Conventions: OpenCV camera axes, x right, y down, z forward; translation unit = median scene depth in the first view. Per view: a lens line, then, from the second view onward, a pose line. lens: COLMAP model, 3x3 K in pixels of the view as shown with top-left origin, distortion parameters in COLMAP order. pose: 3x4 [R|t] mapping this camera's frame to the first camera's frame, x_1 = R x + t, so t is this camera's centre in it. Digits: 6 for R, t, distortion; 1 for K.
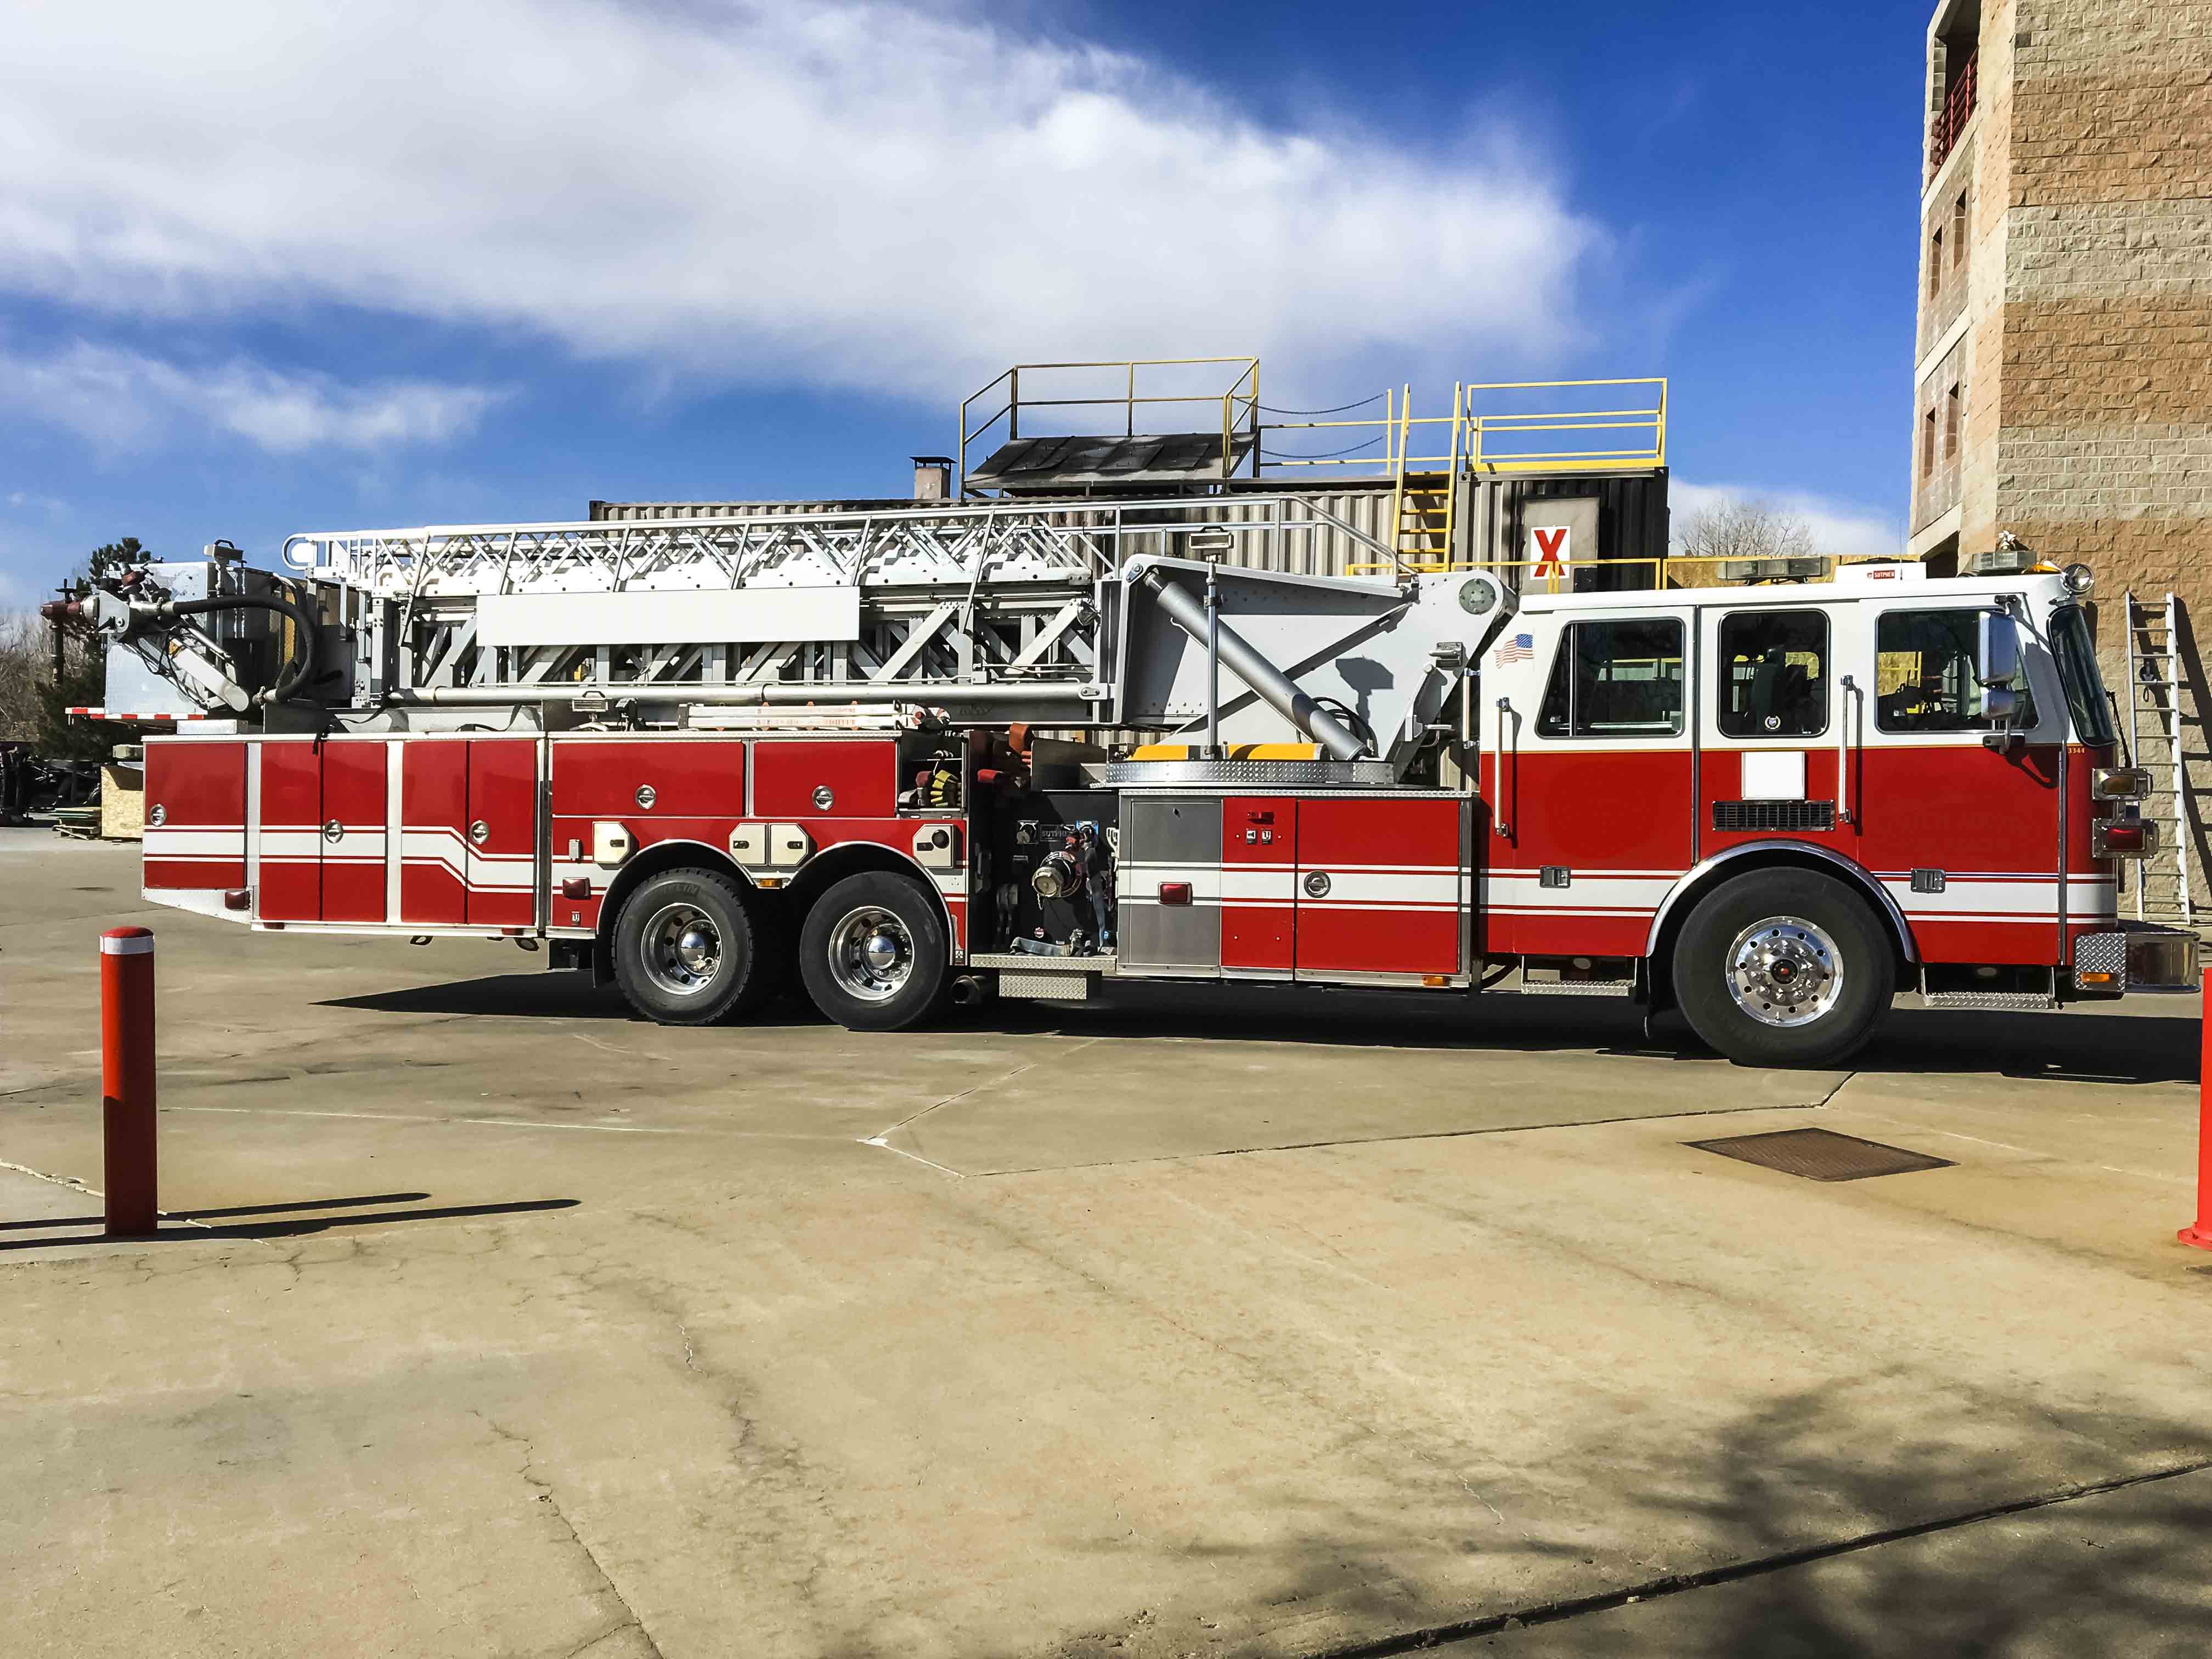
lens RADIAL K [[2009.1, 0, 1106.0], [0, 2009.1, 829.5], [0, 0, 1]] dist [0.107555, -0.163800]
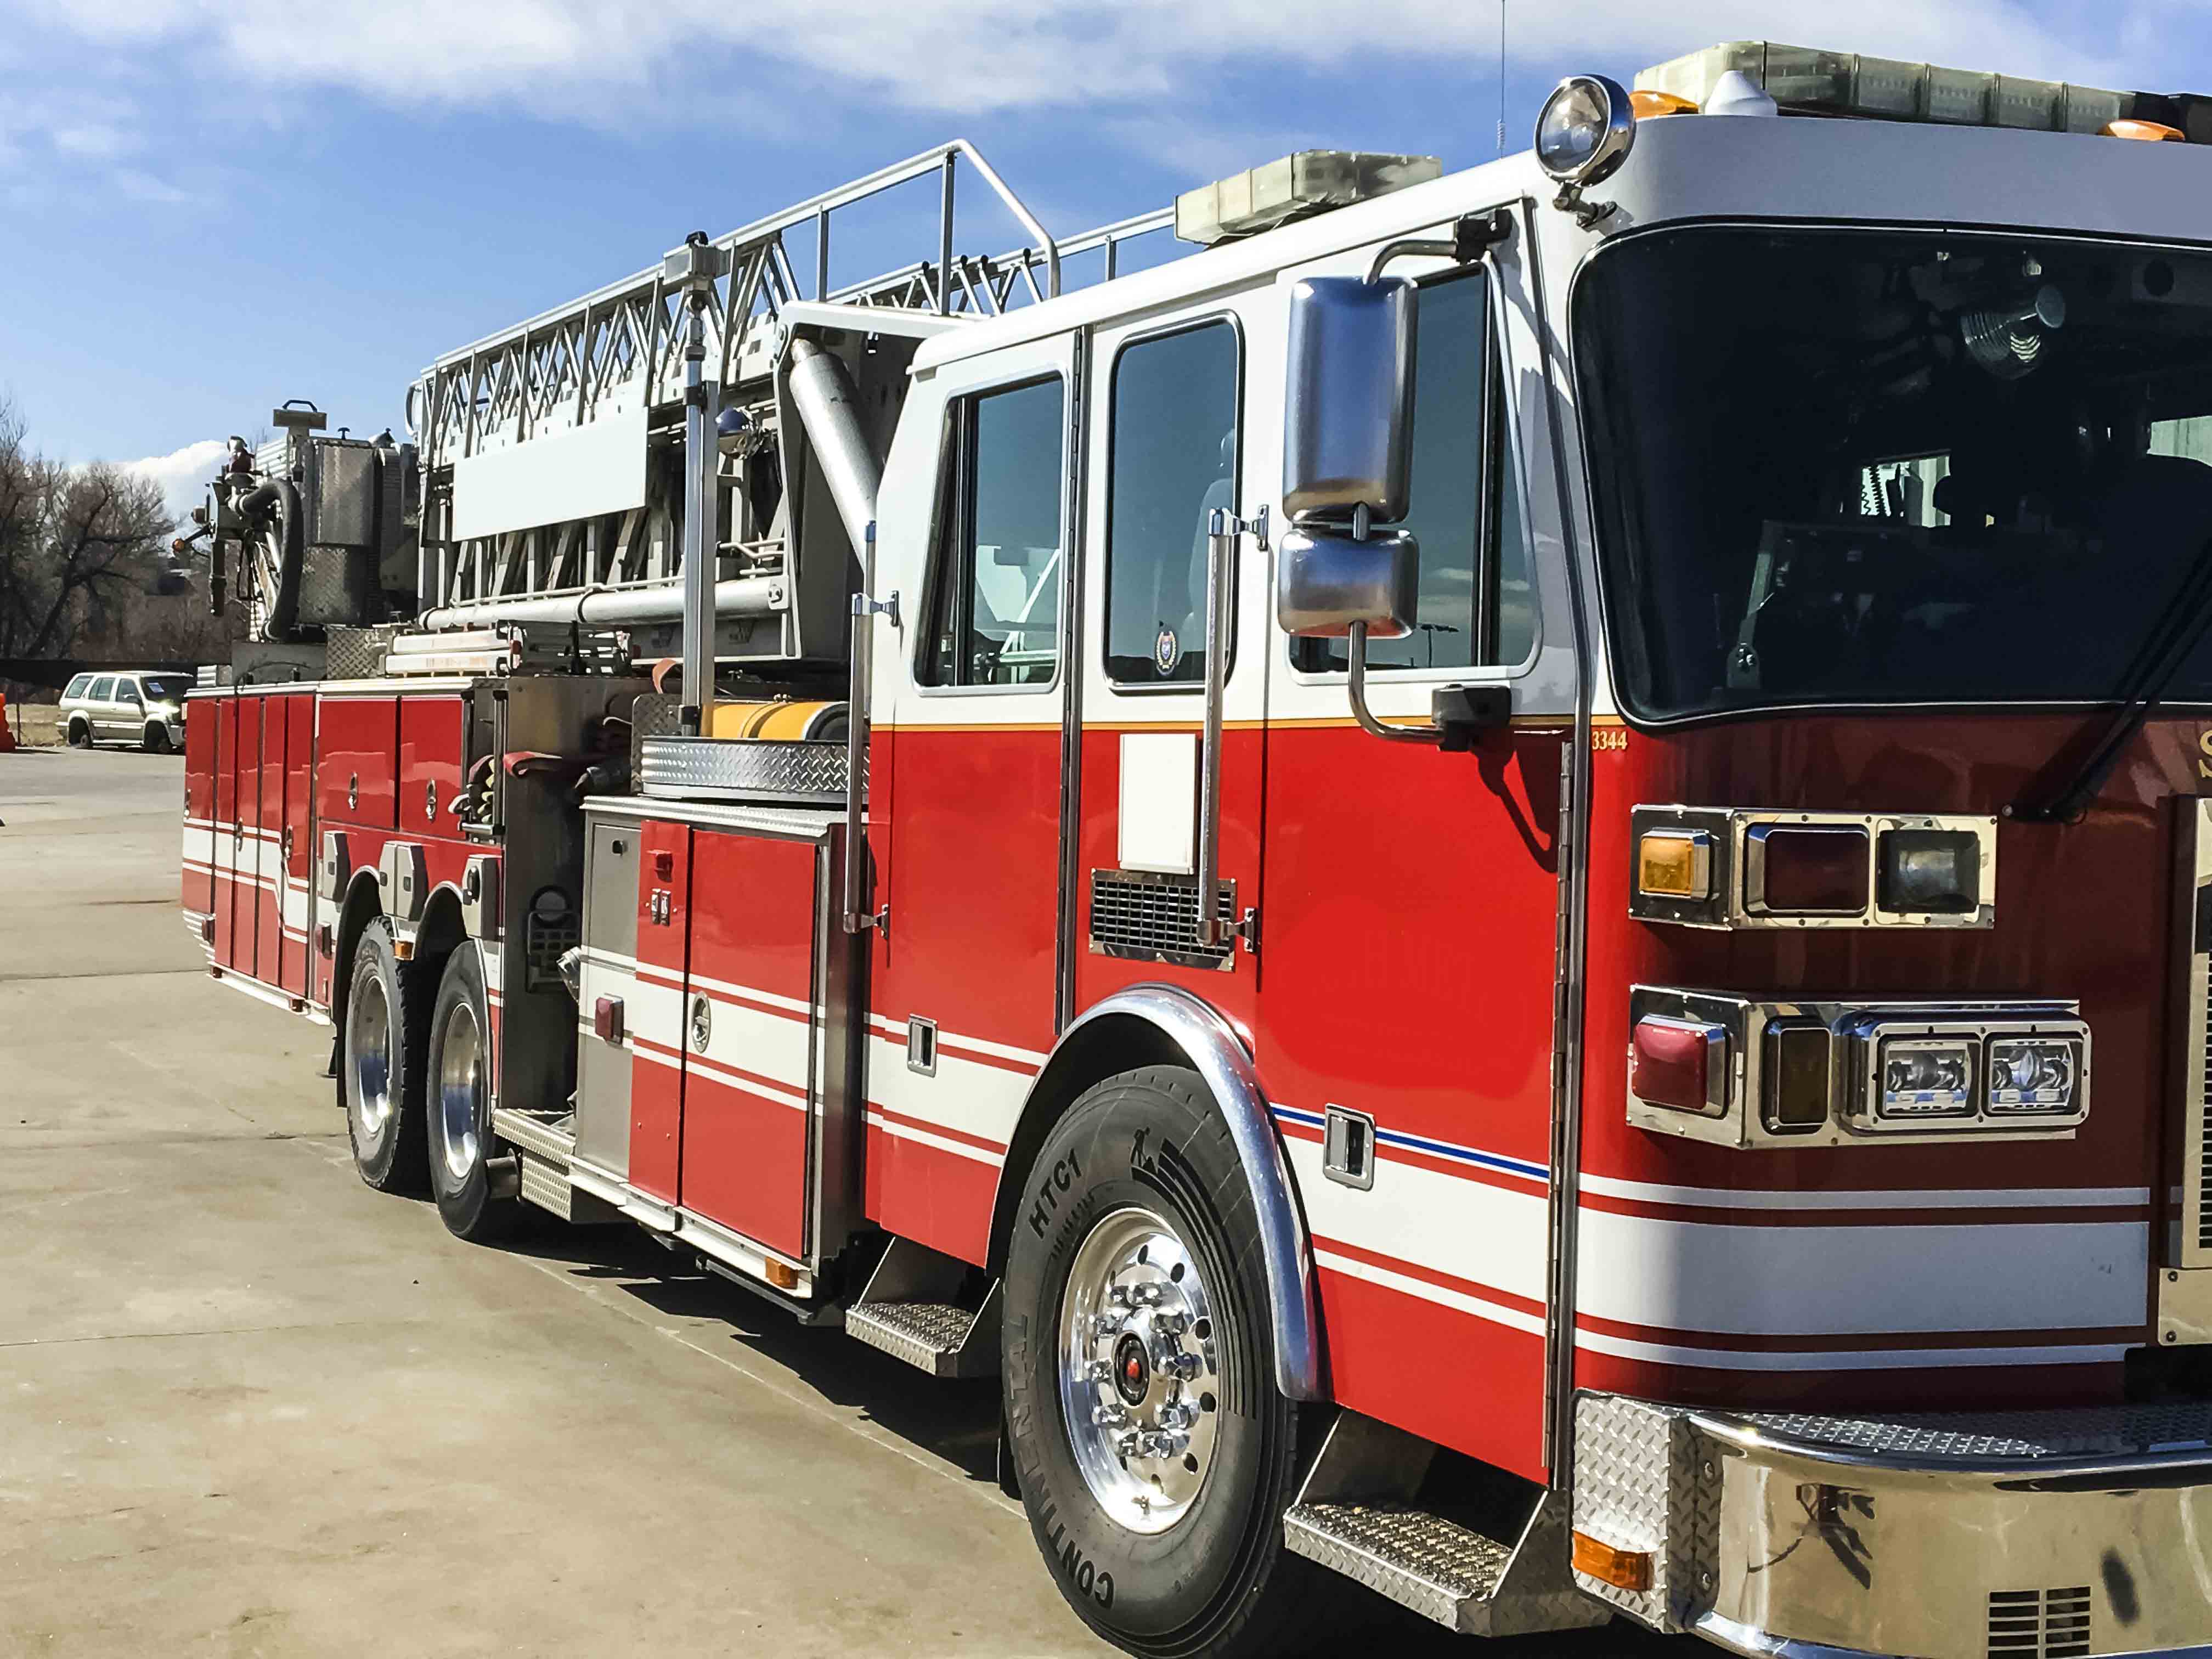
lens RADIAL K [[3178.1, 0, 1106.0], [0, 3178.1, 829.5], [0, 0, 1]] dist [0.113046, -0.233409]
pose [[0.684489, 0.027270, -0.728513, 0.632807], [-0.020342, 0.999625, 0.018306, -0.027823], [0.728739, 0.002289, 0.684787, 0.546274]]
